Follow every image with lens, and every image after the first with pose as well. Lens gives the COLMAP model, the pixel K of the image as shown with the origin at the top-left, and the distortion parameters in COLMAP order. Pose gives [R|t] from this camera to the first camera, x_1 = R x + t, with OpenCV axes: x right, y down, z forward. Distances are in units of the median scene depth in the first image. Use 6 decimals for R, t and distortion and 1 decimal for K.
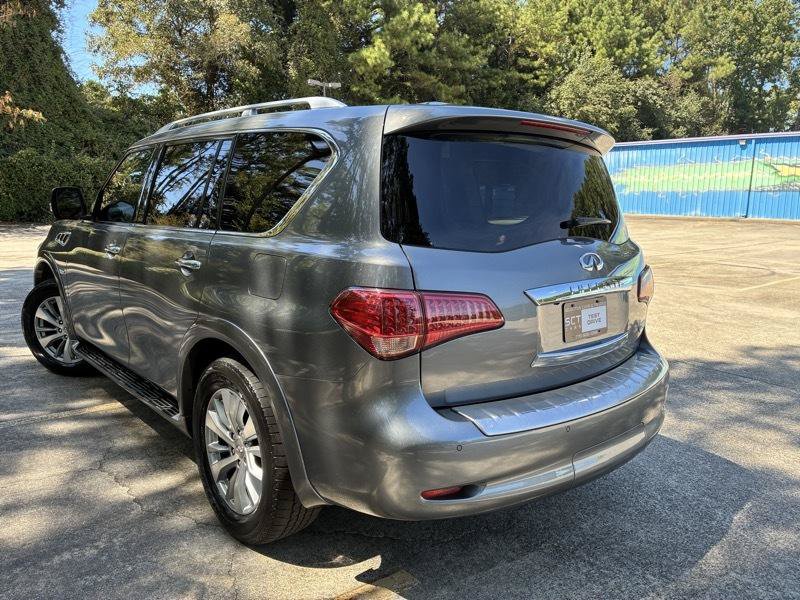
lens RADIAL K [[601.0, 0, 399.0], [0, 601.0, 301.8], [0, 0, 1]] dist [0.054672, -0.074181]
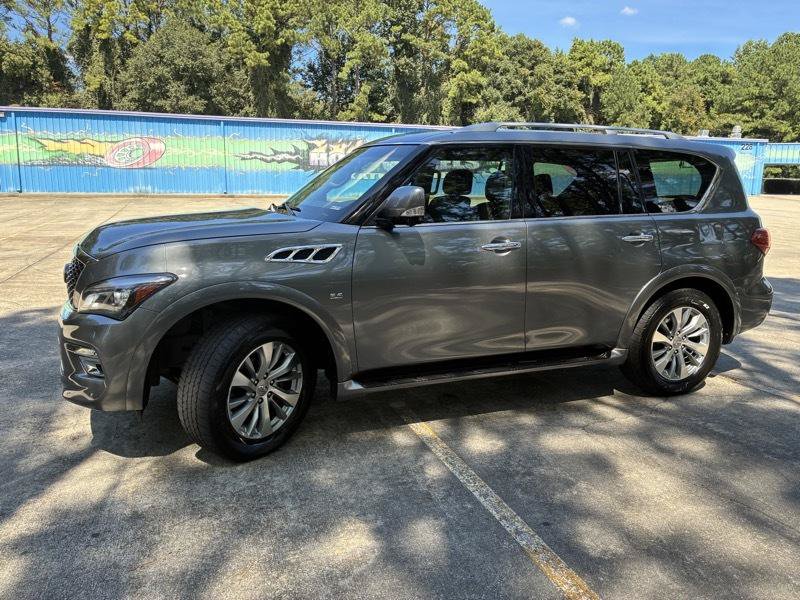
lens RADIAL K [[601.0, 0, 407.2], [0, 601.0, 300.6], [0, 0, 1]] dist [0.054672, -0.074181]
pose [[0.337677, -0.199485, 0.919880, -0.111620], [0.159470, 0.975281, 0.152960, -0.013409], [-0.927655, 0.095042, 0.361142, 0.060208]]
